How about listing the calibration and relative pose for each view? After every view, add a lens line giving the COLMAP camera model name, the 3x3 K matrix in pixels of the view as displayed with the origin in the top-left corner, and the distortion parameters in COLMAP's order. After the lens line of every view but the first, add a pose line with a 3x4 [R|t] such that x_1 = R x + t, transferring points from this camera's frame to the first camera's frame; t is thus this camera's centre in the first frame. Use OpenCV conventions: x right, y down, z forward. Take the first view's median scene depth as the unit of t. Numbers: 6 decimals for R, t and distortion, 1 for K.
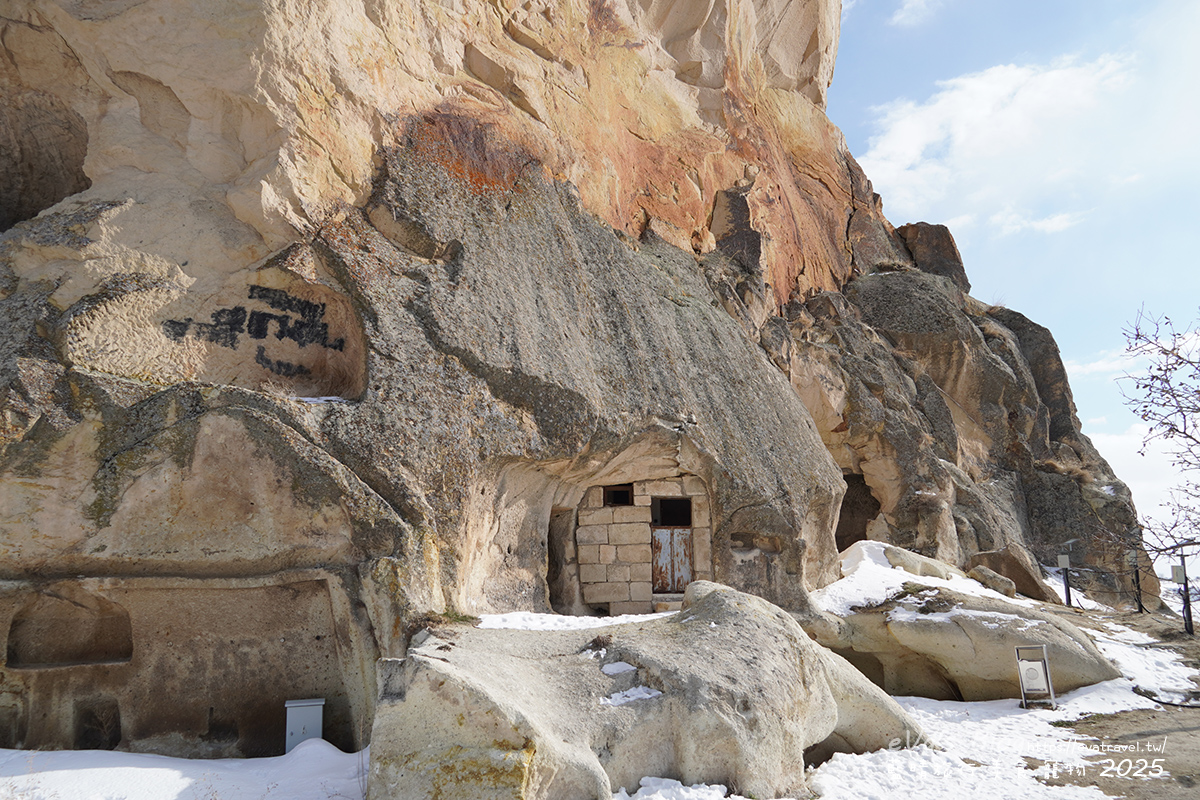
lens RADIAL K [[890.9, 0, 602.7], [0, 890.9, 401.3], [0, 0, 1]] dist [-0.048105, 0.044172]
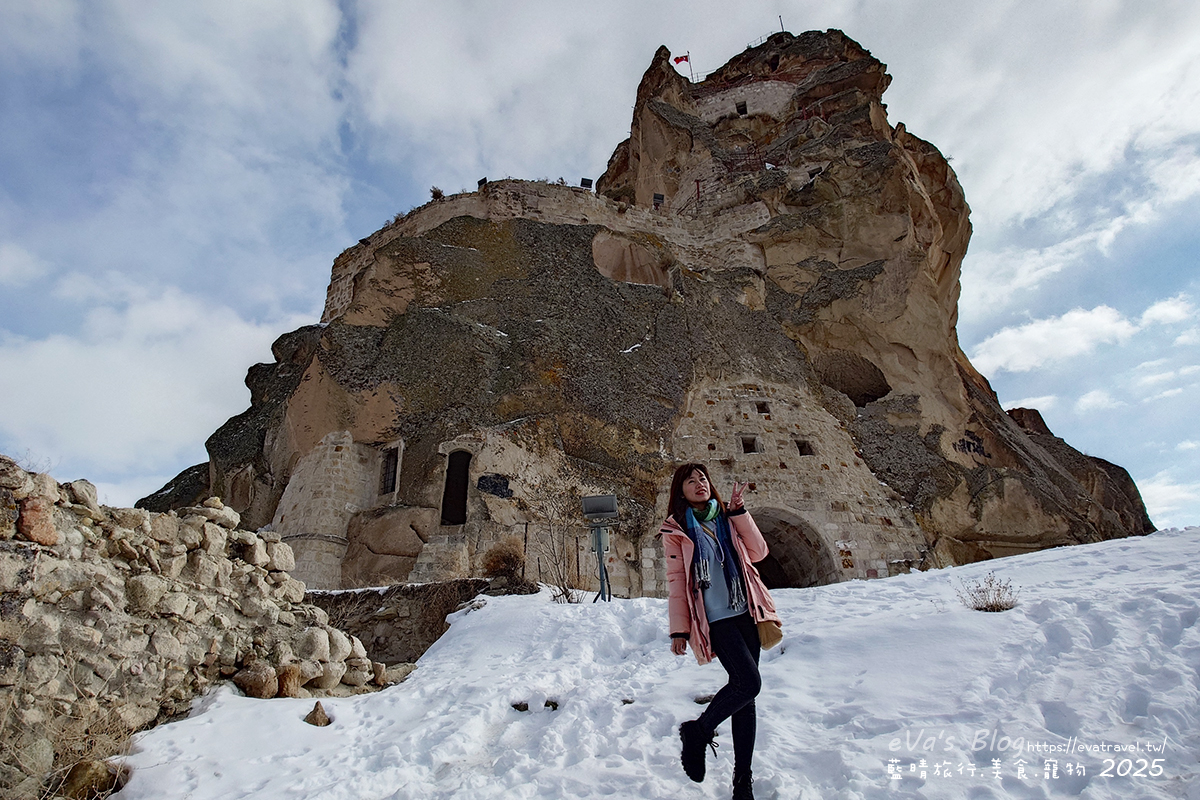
lens RADIAL K [[684.3, 0, 562.7], [0, 684.3, 411.4], [0, 0, 1]] dist [0.003471, -0.002452]
pose [[0.999972, 0.006354, -0.004008, -1.615828], [-0.007002, 0.981631, -0.190660, 0.199247], [0.002722, 0.190682, 0.981648, -0.920117]]
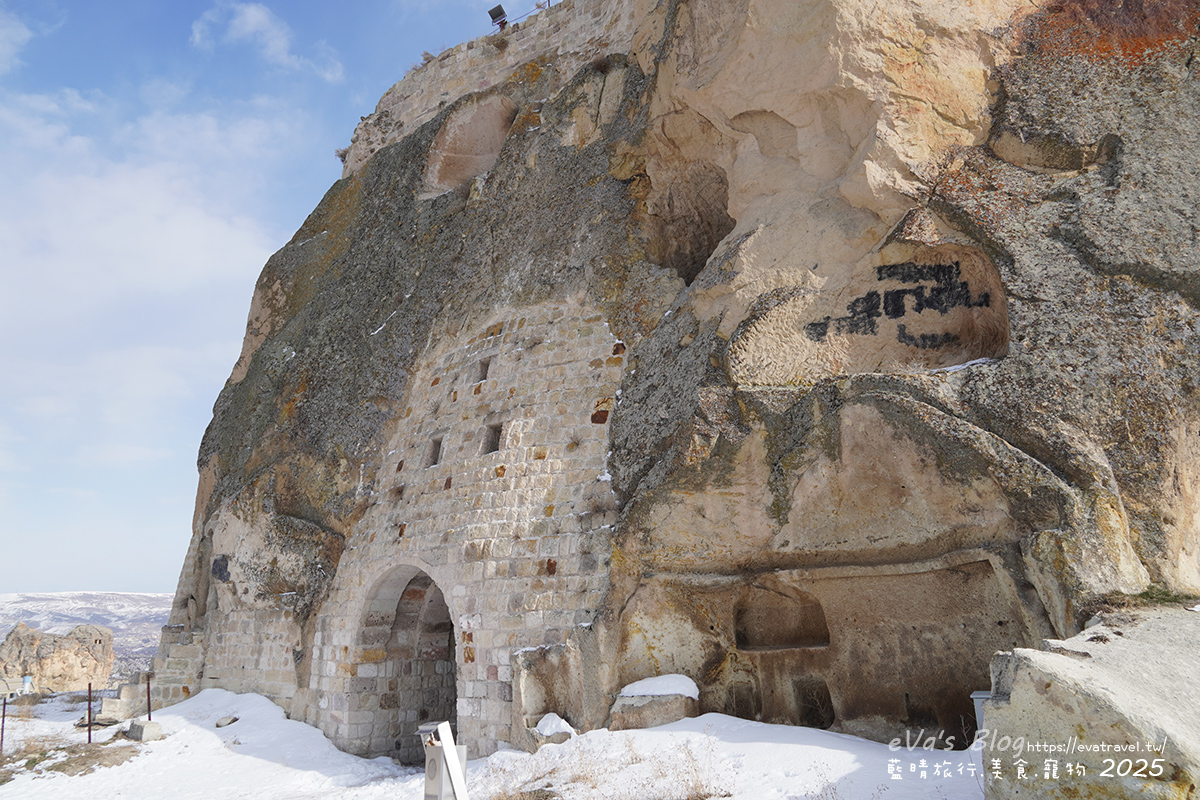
lens RADIAL K [[890.2, 0, 597.9], [0, 890.2, 400.5], [0, 0, 1]] dist [-0.042358, 0.037193]
pose [[0.609923, -0.186555, -0.770189, 0.158175], [0.207730, 0.975548, -0.071793, 0.021760], [0.764750, -0.116203, 0.633762, 0.127666]]
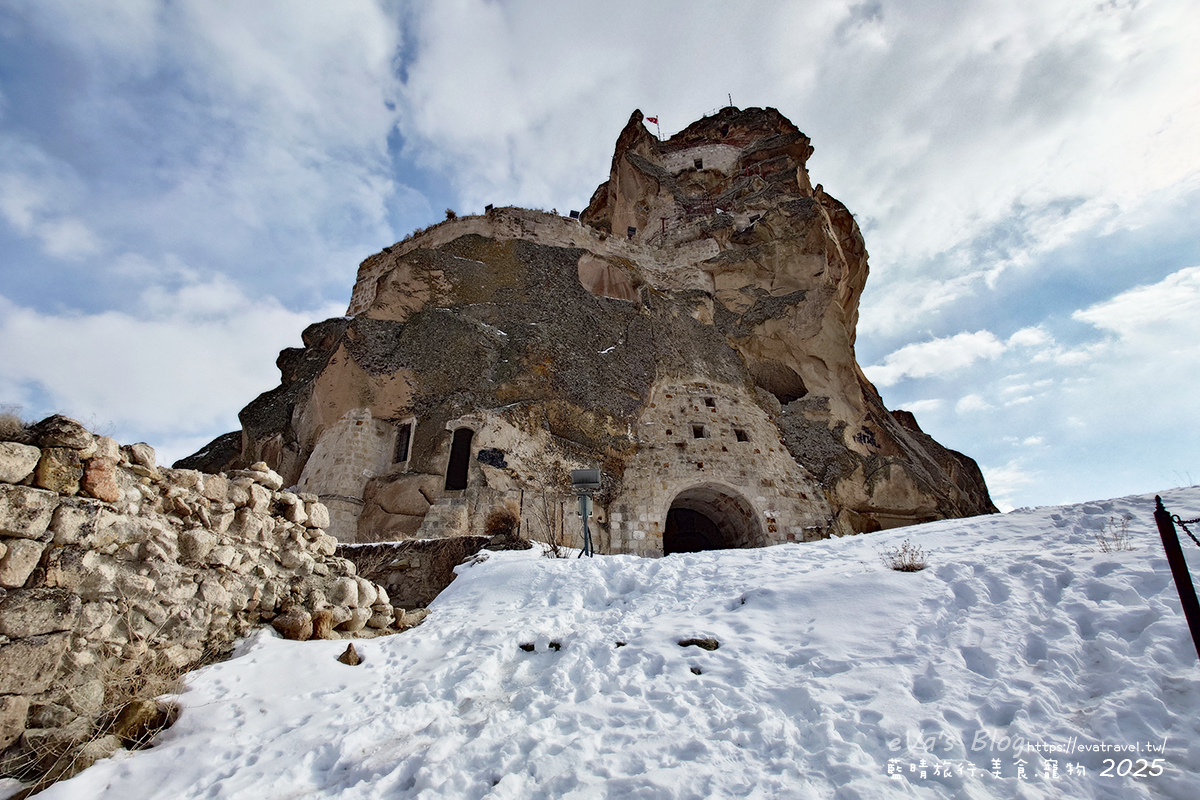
lens RADIAL K [[554.5, 0, 588.7], [0, 554.5, 392.5], [0, 0, 1]] dist [0.002090, 0.001442]
pose [[0.995404, 0.047103, 0.083374, -1.646728], [-0.029086, 0.978245, -0.205406, 0.197466], [-0.091236, 0.202037, 0.975119, -0.901730]]
